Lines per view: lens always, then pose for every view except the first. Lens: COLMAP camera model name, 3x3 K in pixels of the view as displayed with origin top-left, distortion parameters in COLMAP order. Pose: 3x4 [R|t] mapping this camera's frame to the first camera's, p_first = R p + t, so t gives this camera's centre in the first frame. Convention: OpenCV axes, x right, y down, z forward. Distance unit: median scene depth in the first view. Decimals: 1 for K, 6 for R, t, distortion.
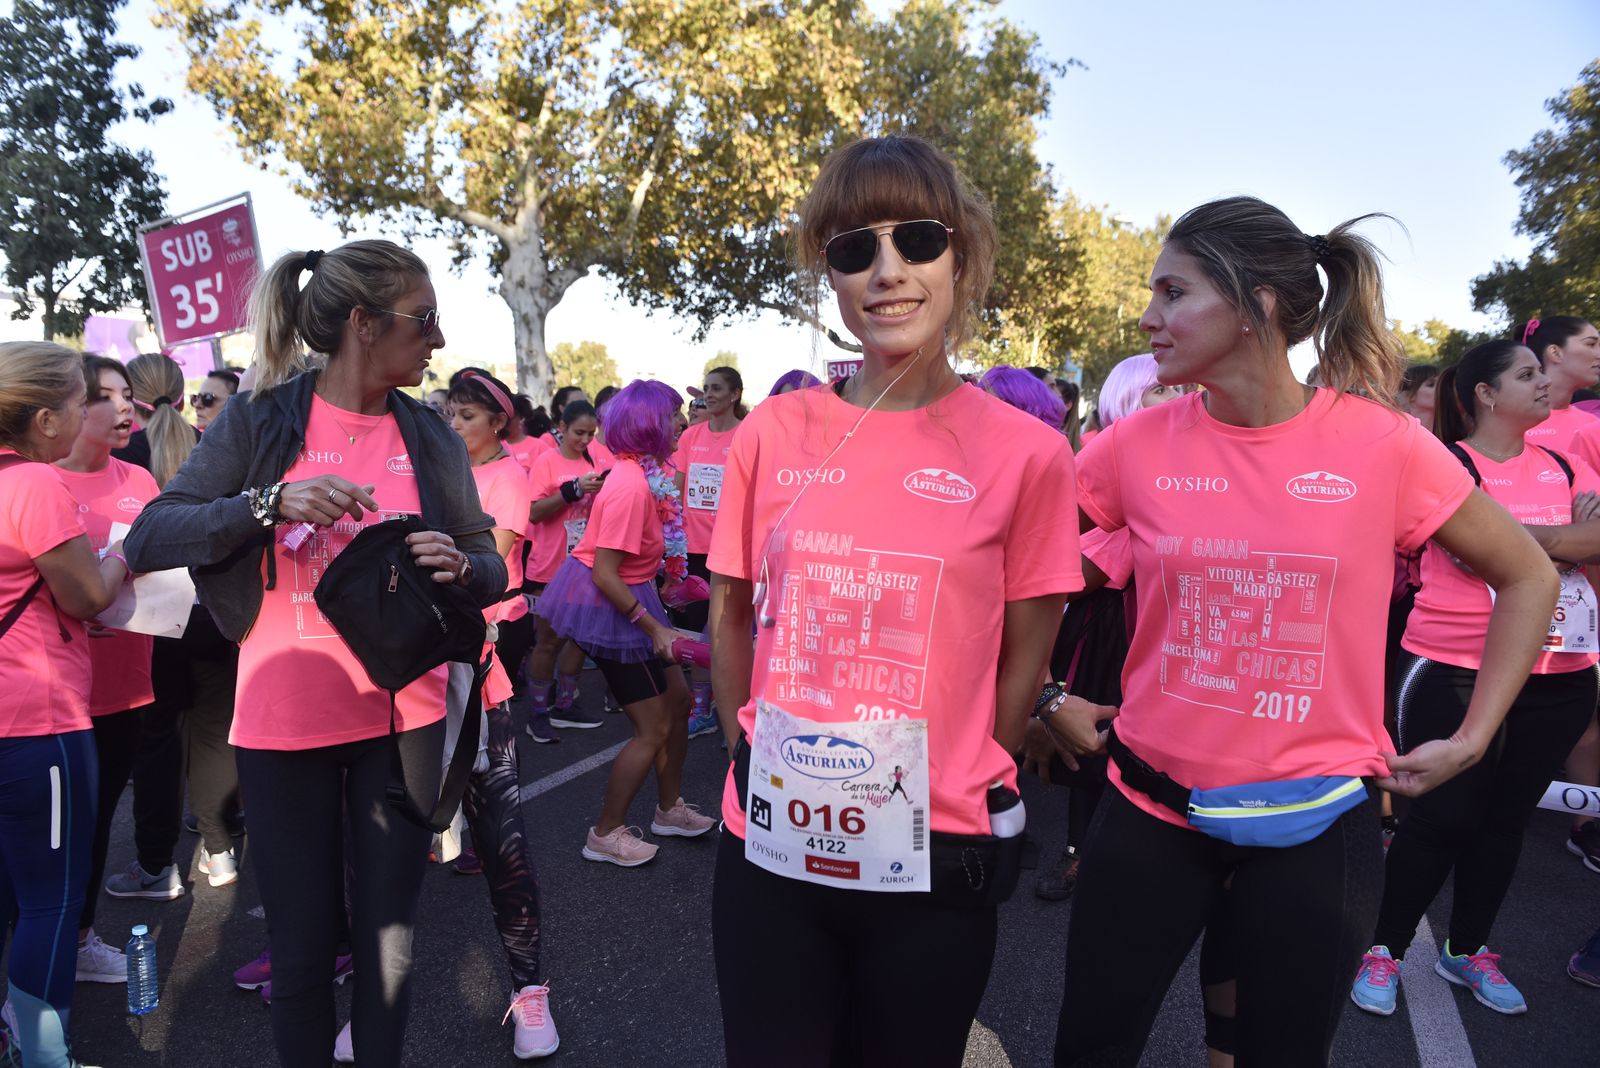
lens RADIAL K [[1083.9, 0, 794.6], [0, 1083.9, 540.0], [0, 0, 1]] dist [-0.057296, -0.001422]
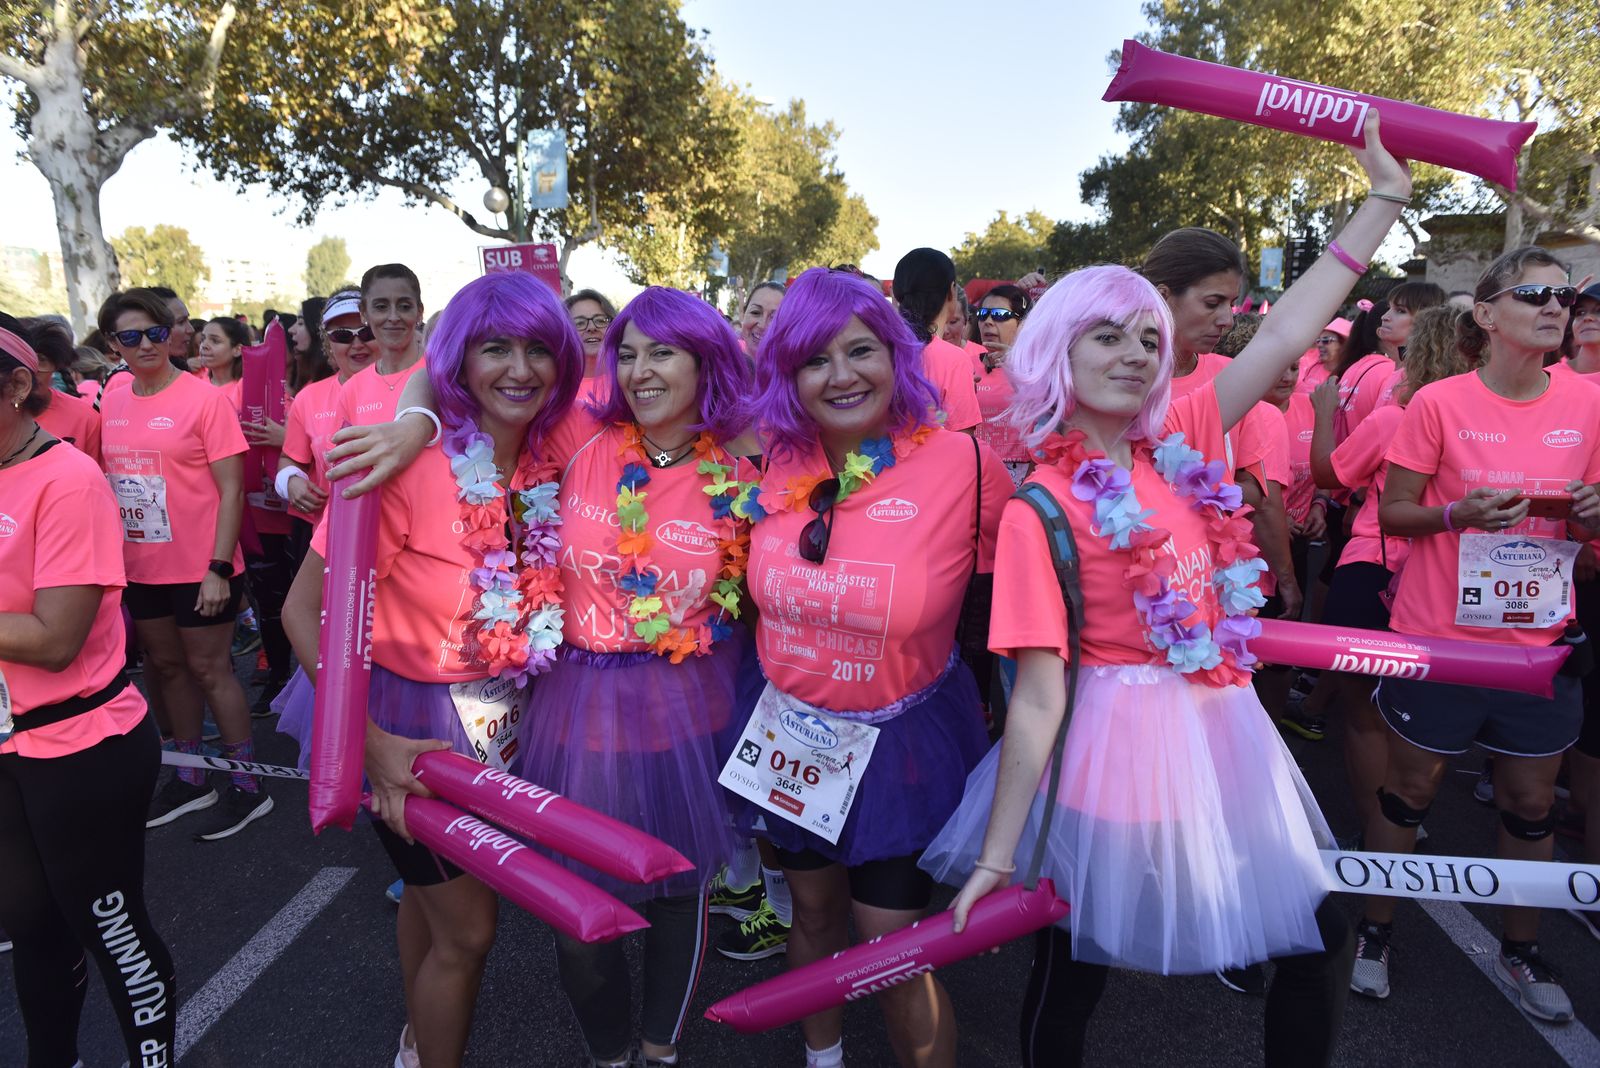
lens RADIAL K [[1083.9, 0, 794.2], [0, 1083.9, 530.0], [0, 0, 1]] dist [-0.057296, -0.001422]
pose [[0.944868, -0.072406, 0.319347, -0.010414], [0.042861, 0.994204, 0.098600, -0.009949], [-0.324635, -0.079477, 0.942494, 0.062552]]
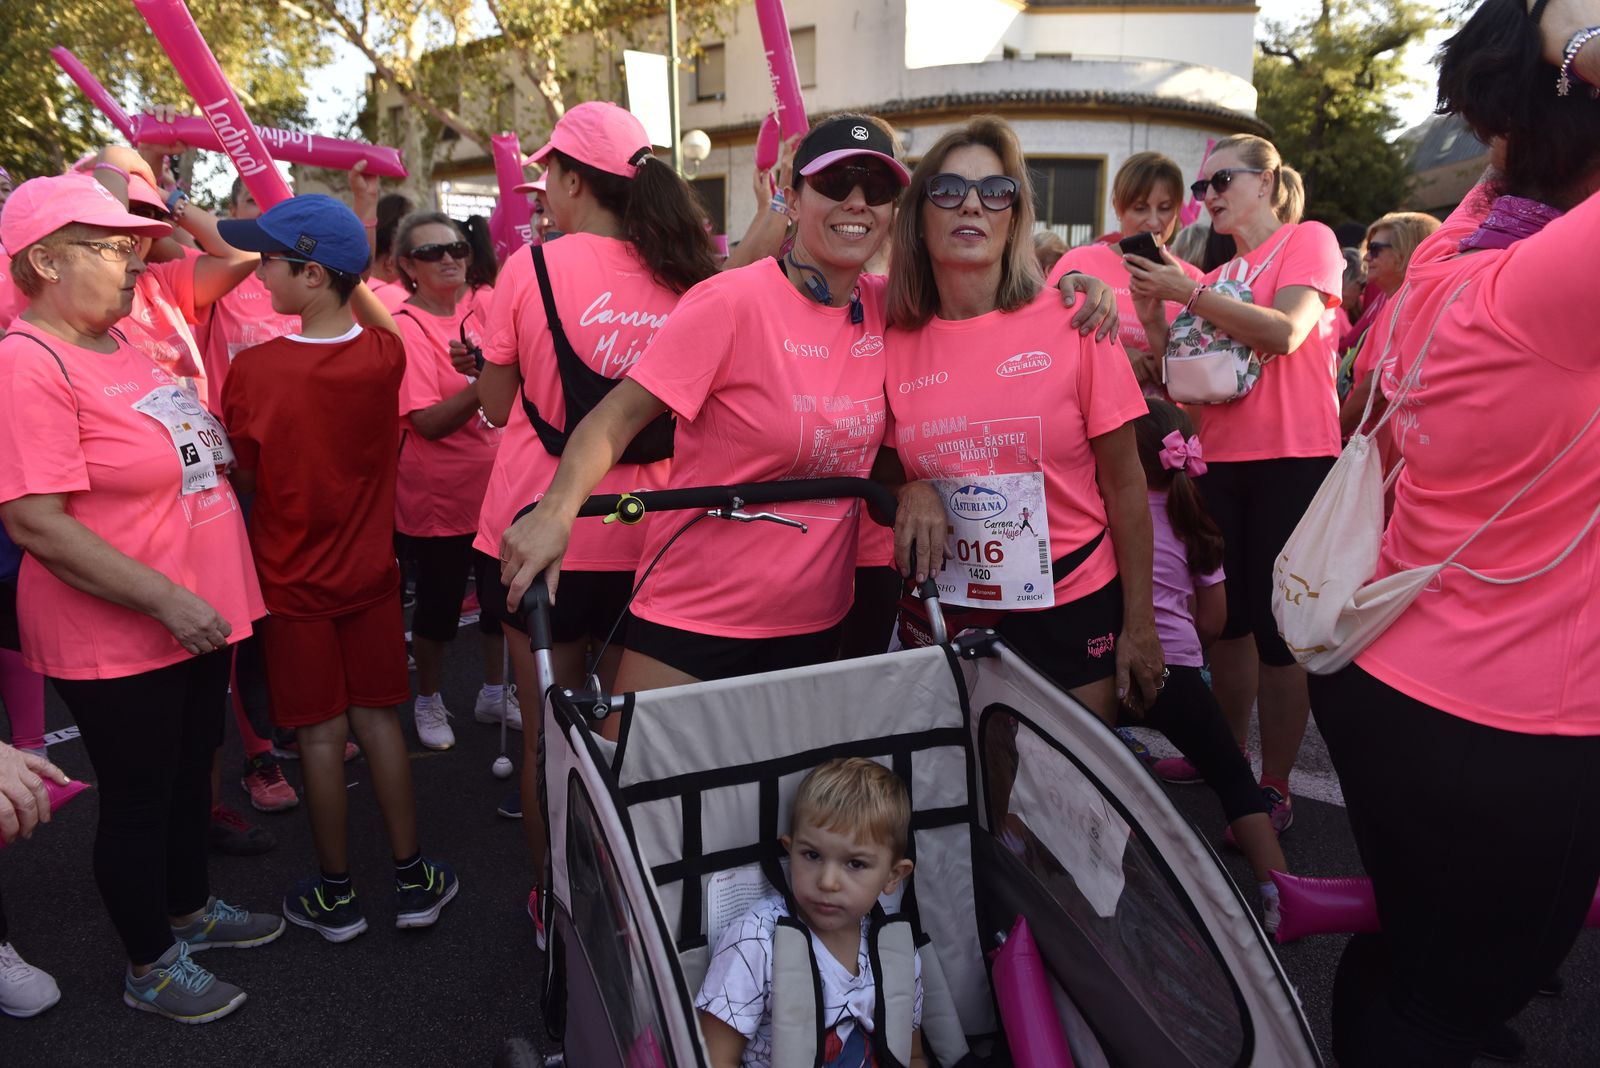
lens RADIAL K [[1083.9, 0, 799.8], [0, 1083.9, 523.6], [0, 0, 1]] dist [-0.057296, -0.001422]
pose [[0.239770, -0.227254, 0.943857, 0.135200], [0.091518, 0.973178, 0.211065, -0.022417], [-0.966507, 0.035773, 0.254137, 0.277013]]
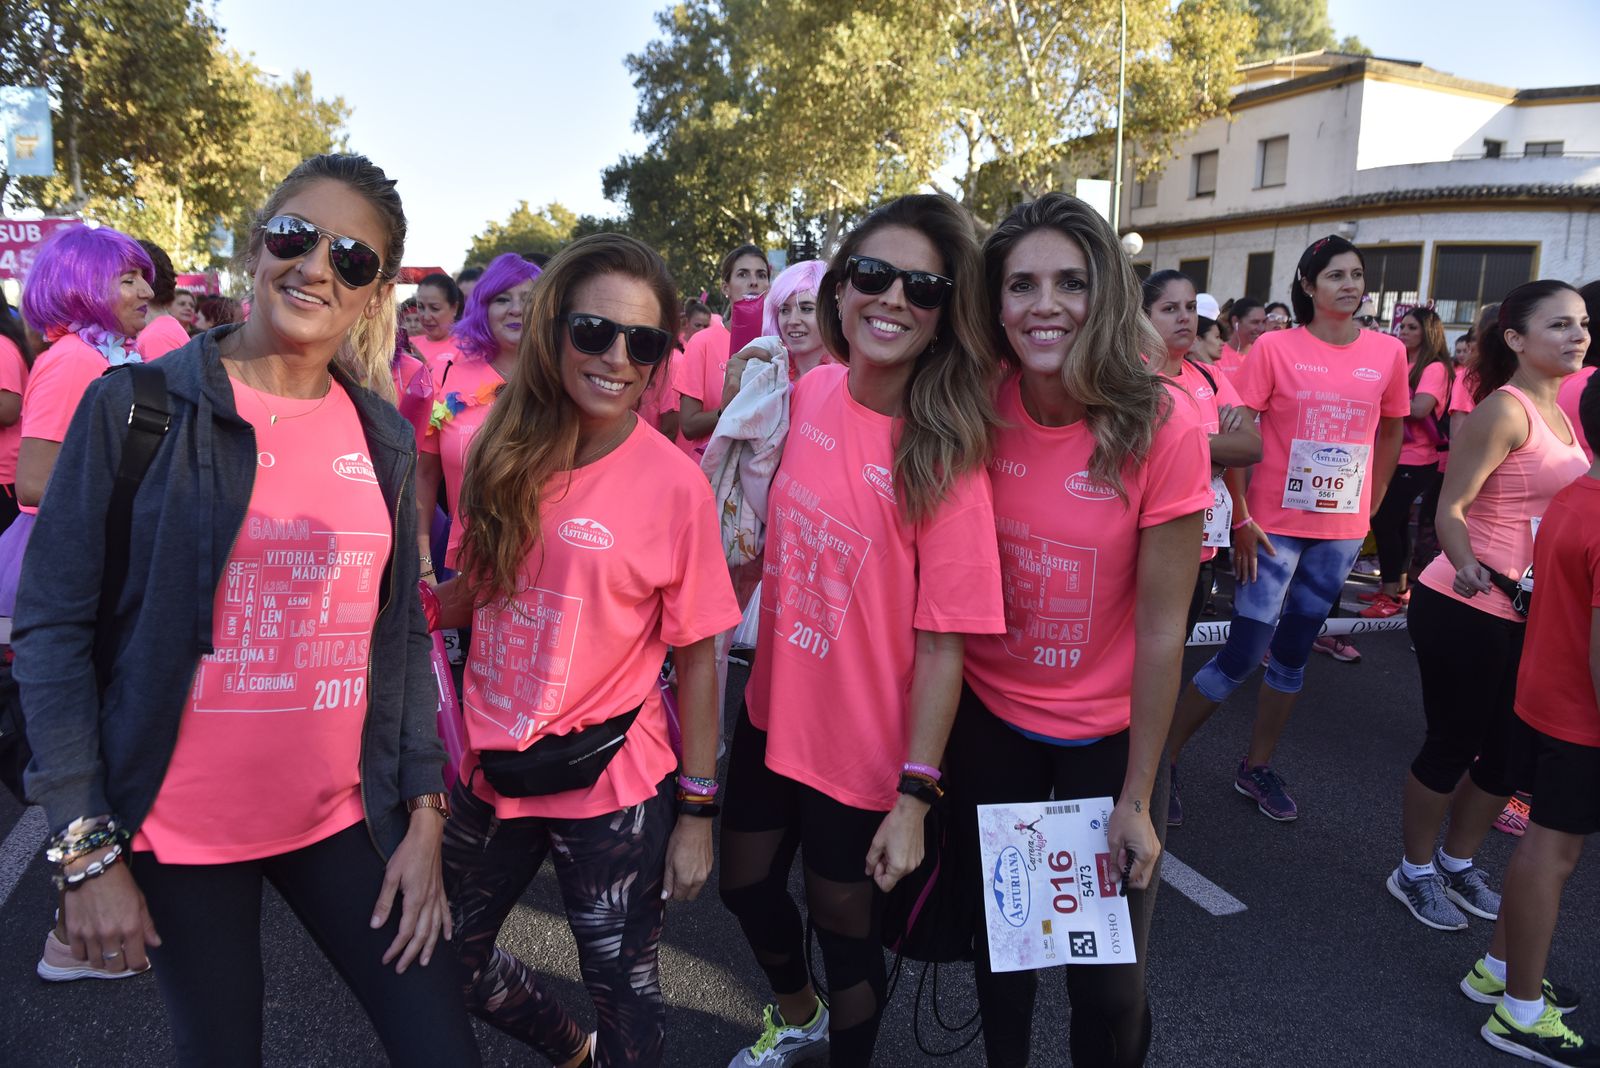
lens RADIAL K [[1083.9, 0, 794.7], [0, 1083.9, 527.3], [0, 0, 1]] dist [-0.057296, -0.001422]
pose [[0.724540, -0.121209, 0.678491, -0.037742], [0.049996, 0.991064, 0.123661, -0.006038], [-0.687417, -0.055676, 0.724126, 0.033465]]
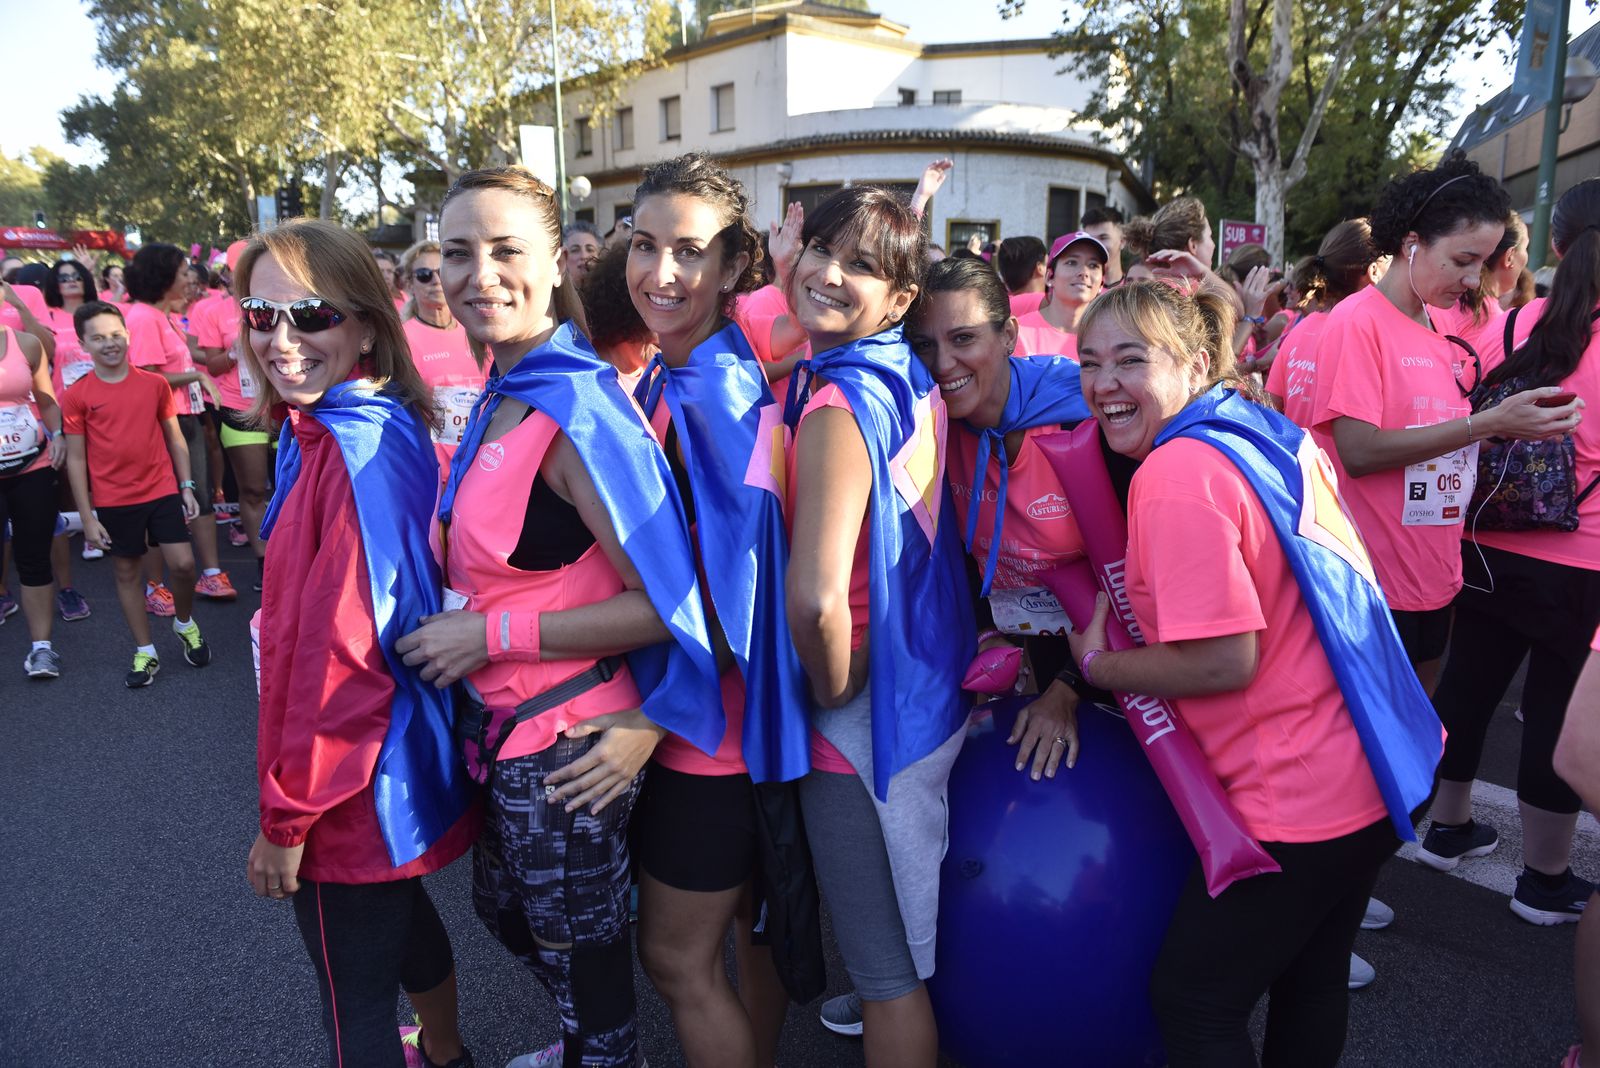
lens RADIAL K [[1083.9, 0, 796.3], [0, 1083.9, 532.1], [0, 0, 1]] dist [-0.057296, -0.001422]
pose [[0.424891, -0.226115, 0.876550, -0.019883], [0.093574, 0.974085, 0.205917, 0.003880], [-0.900395, -0.005470, 0.435038, -0.085435]]
